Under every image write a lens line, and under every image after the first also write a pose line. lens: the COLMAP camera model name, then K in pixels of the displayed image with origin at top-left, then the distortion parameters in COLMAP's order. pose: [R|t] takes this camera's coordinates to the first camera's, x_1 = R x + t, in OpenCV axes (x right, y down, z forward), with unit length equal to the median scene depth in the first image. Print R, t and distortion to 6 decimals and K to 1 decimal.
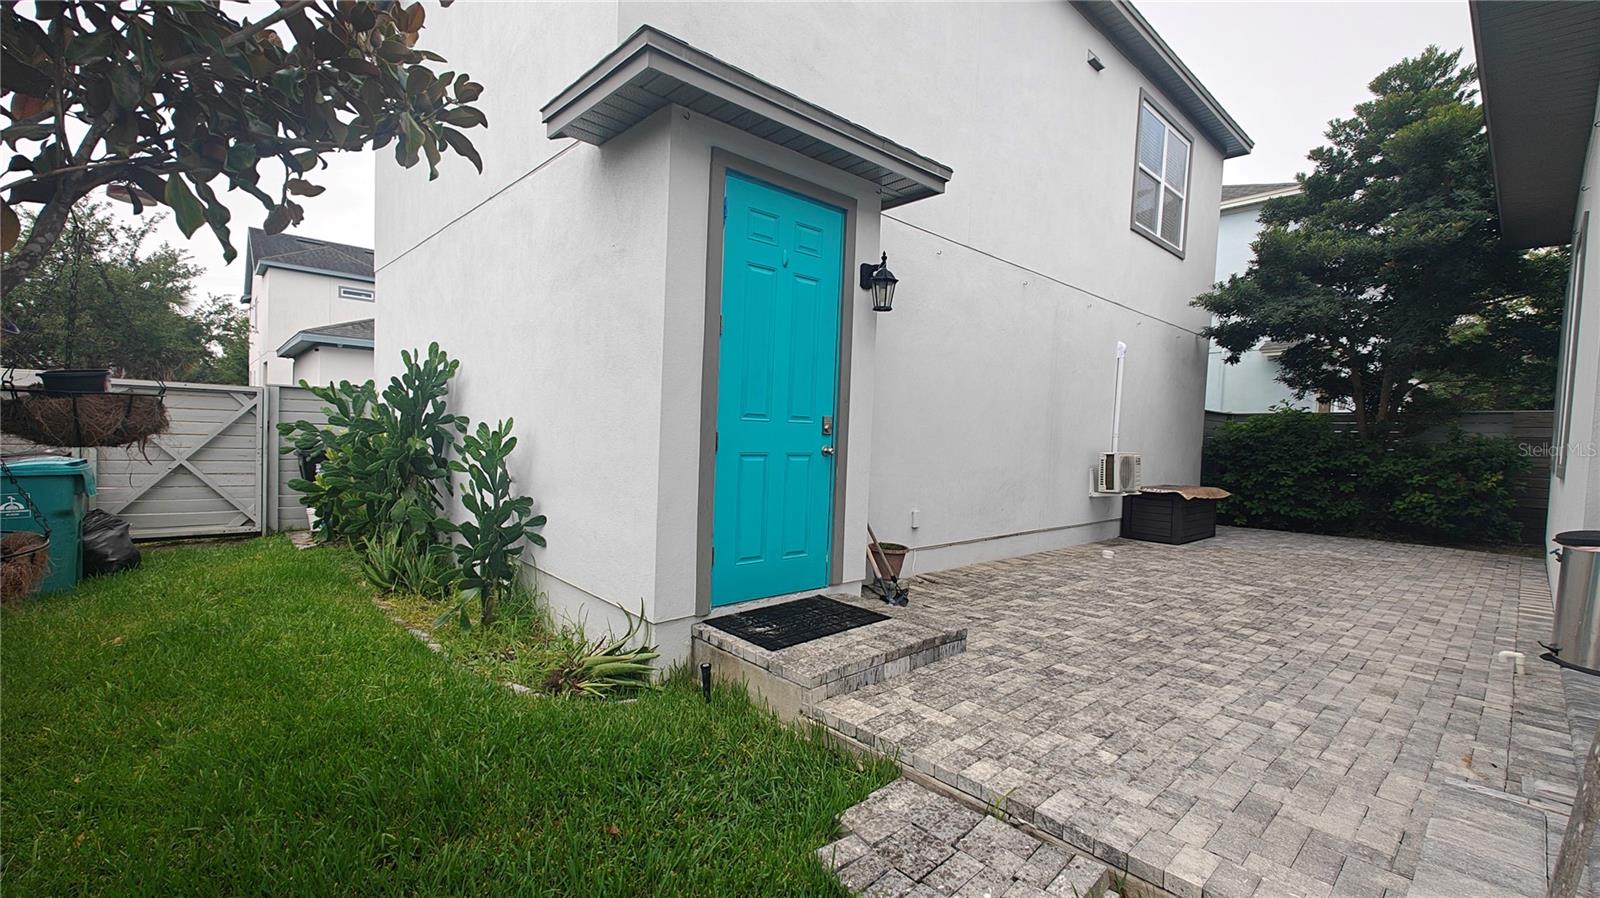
lens RADIAL K [[671.7, 0, 803.9], [0, 671.7, 452.2], [0, 0, 1]] dist [0.011072, -0.002540]
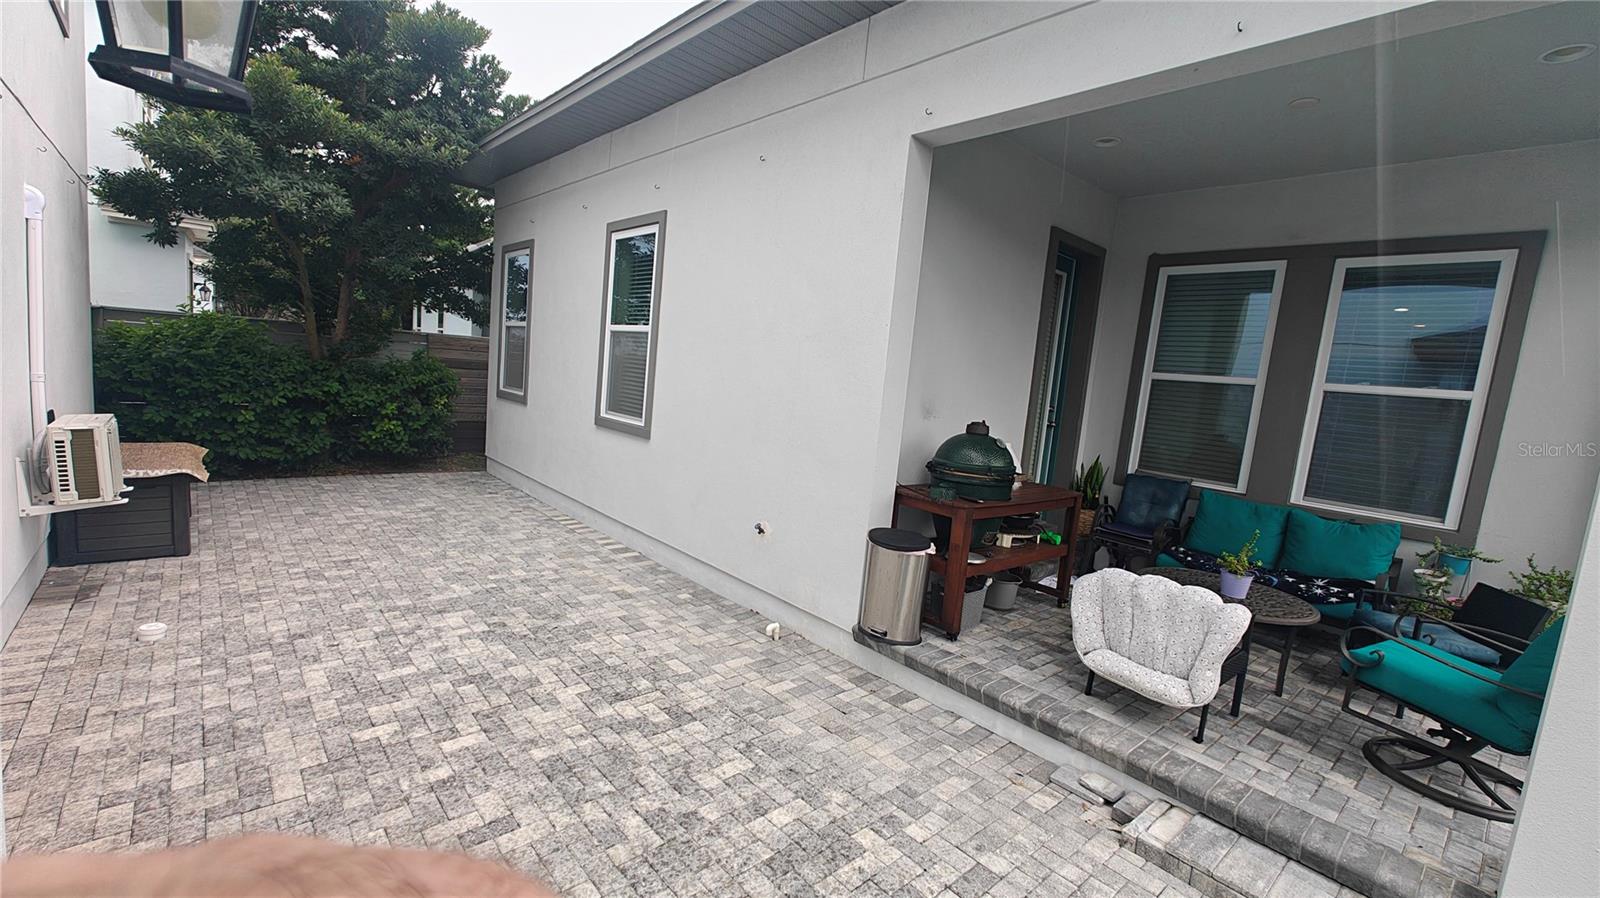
lens RADIAL K [[671.7, 0, 802.1], [0, 671.7, 454.2], [0, 0, 1]] dist [0.011072, -0.002540]
pose [[0.026324, -0.154891, 0.987581, -0.048951], [-0.057274, 0.986067, 0.156180, -0.149002], [-0.998011, -0.060674, 0.017086, 0.784912]]
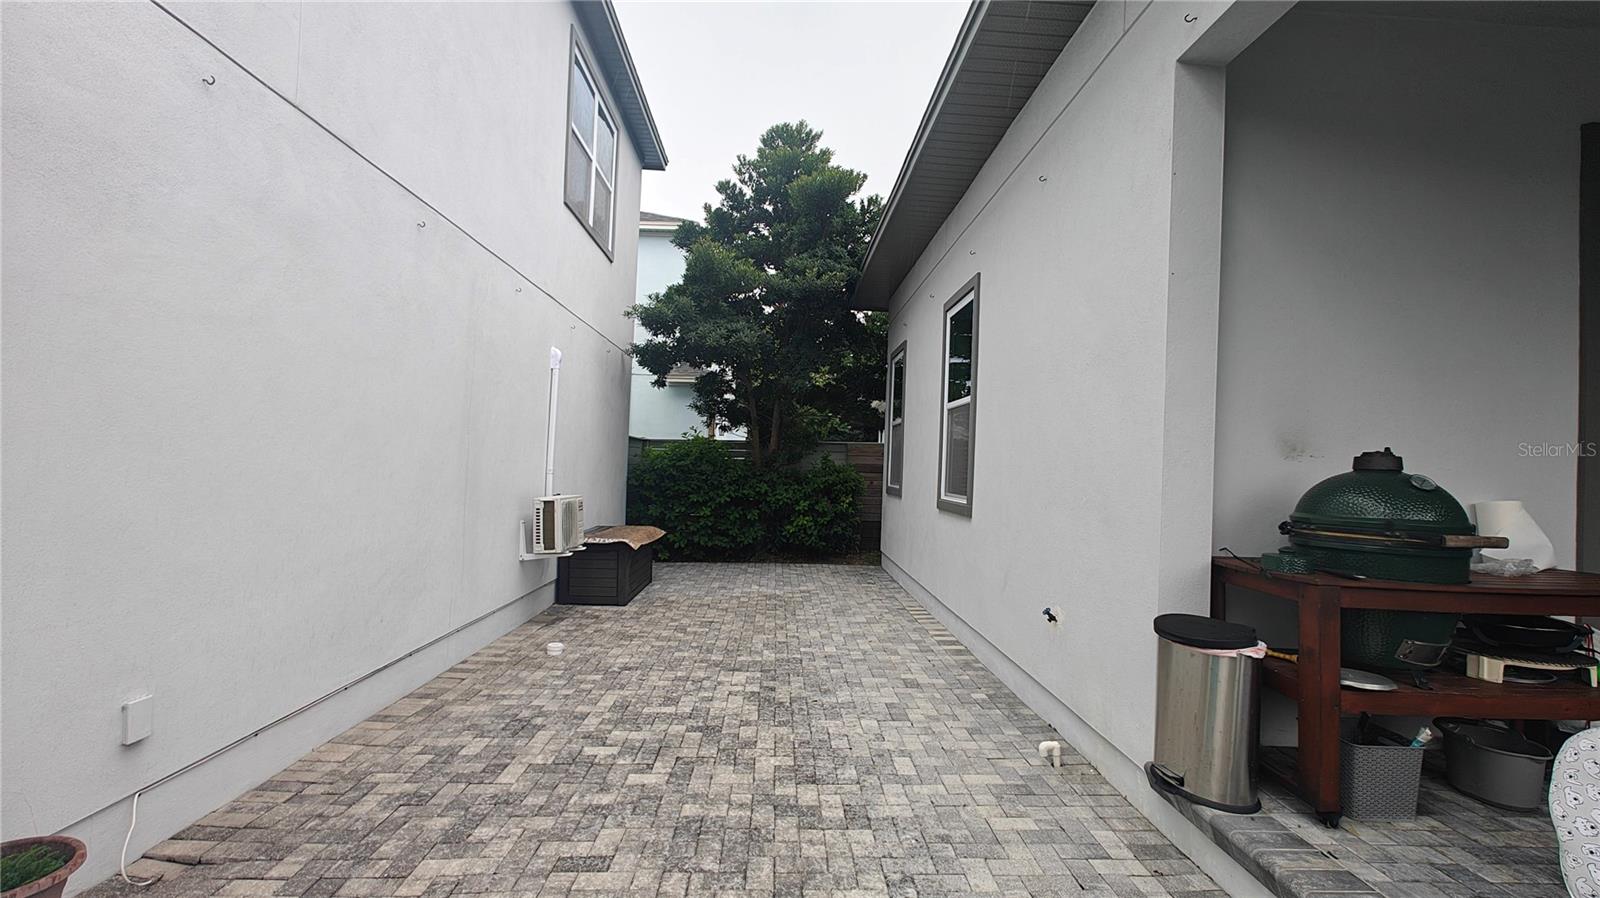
lens RADIAL K [[671.7, 0, 801.1], [0, 671.7, 455.4], [0, 0, 1]] dist [0.011072, -0.002540]
pose [[0.655128, -0.003050, 0.755511, 0.150558], [0.014587, 0.999857, -0.008612, -0.059758], [-0.755377, 0.016663, 0.655079, 0.553019]]
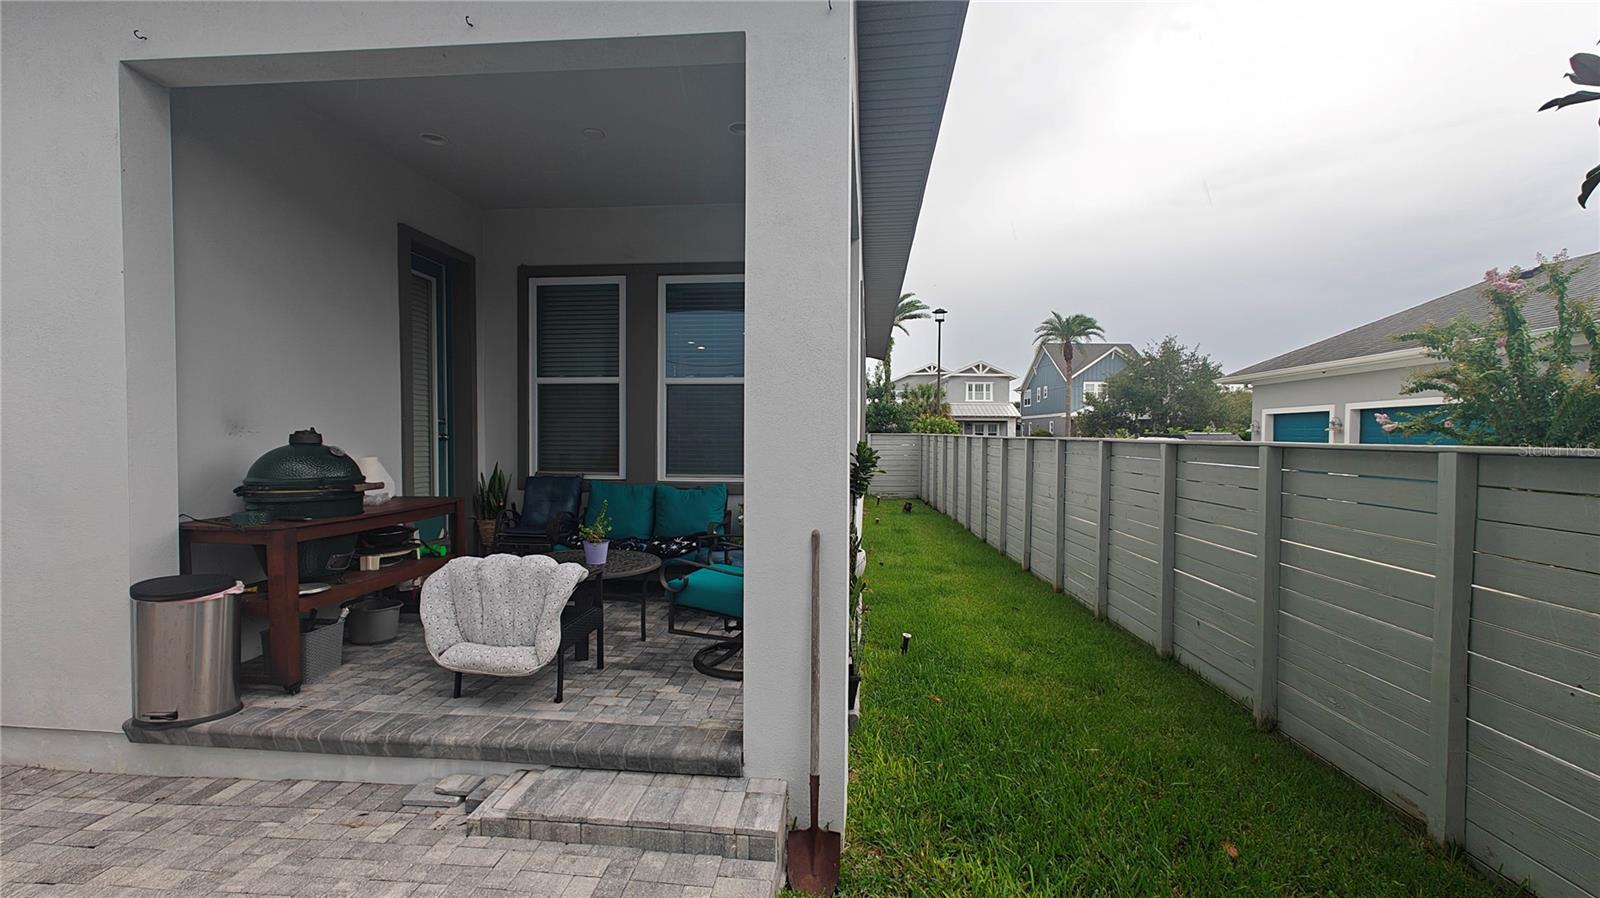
lens RADIAL K [[671.7, 0, 799.1], [0, 671.7, 457.8], [0, 0, 1]] dist [0.011072, -0.002540]
pose [[-0.657732, -0.066910, 0.750274, -0.093106], [-0.005589, 0.996453, 0.083965, -0.098461], [-0.753231, 0.051033, -0.655773, 0.644400]]
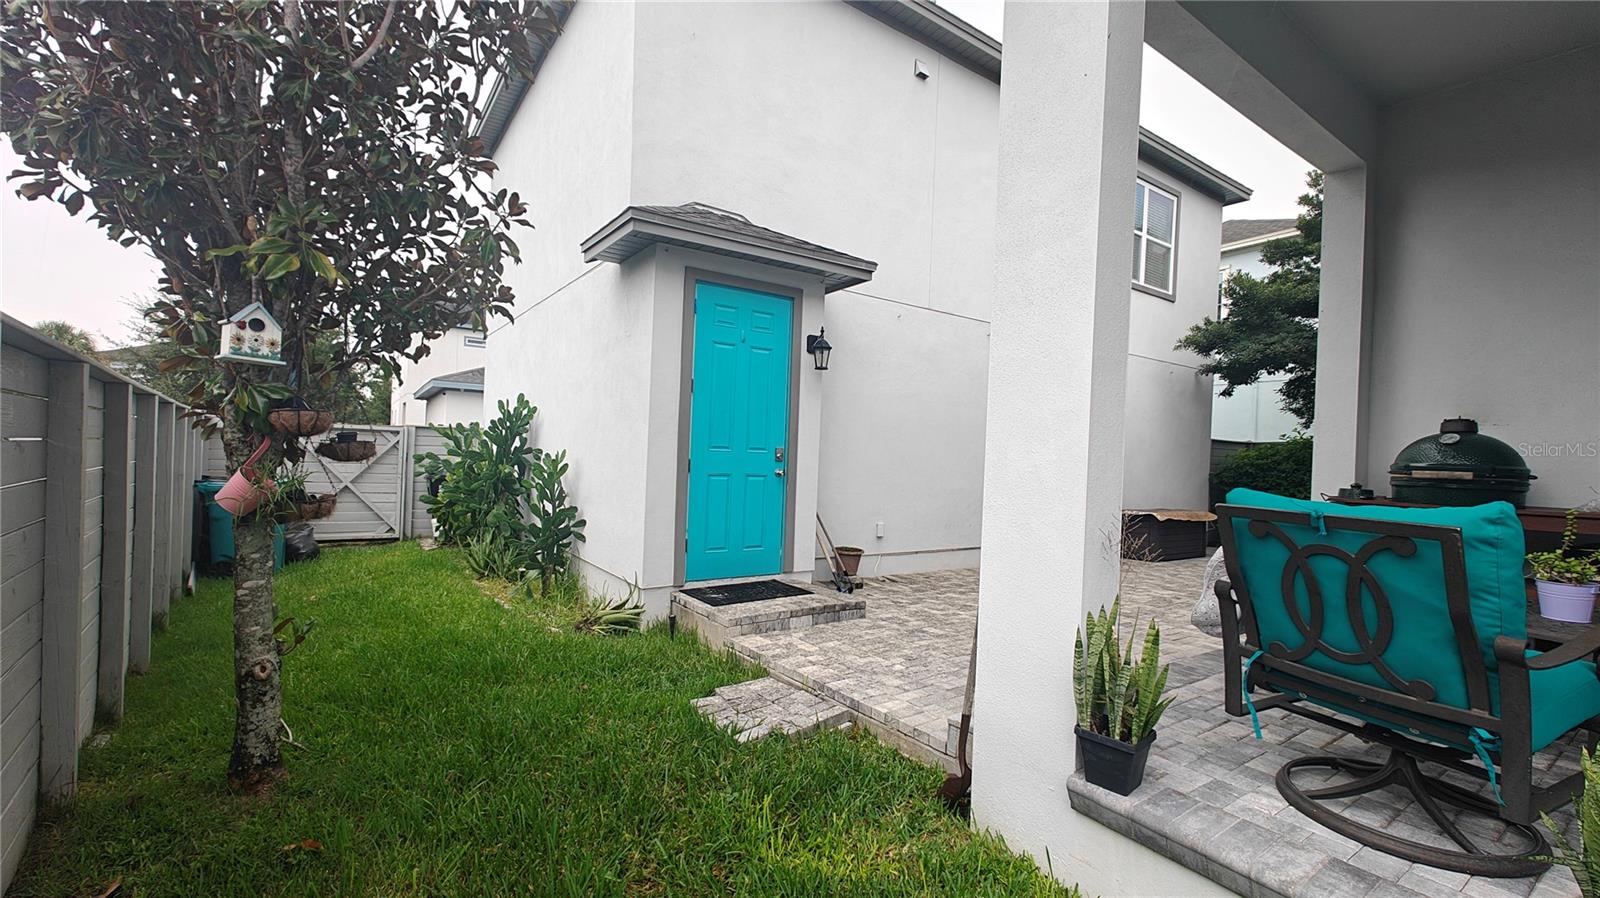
lens RADIAL K [[671.7, 0, 799.6], [0, 671.7, 450.3], [0, 0, 1]] dist [0.011072, -0.002540]
pose [[0.990346, -0.003905, -0.138561, 0.243516], [-0.002780, 0.998842, -0.048023, 0.016524], [0.138588, 0.047945, 0.989189, -0.318678]]
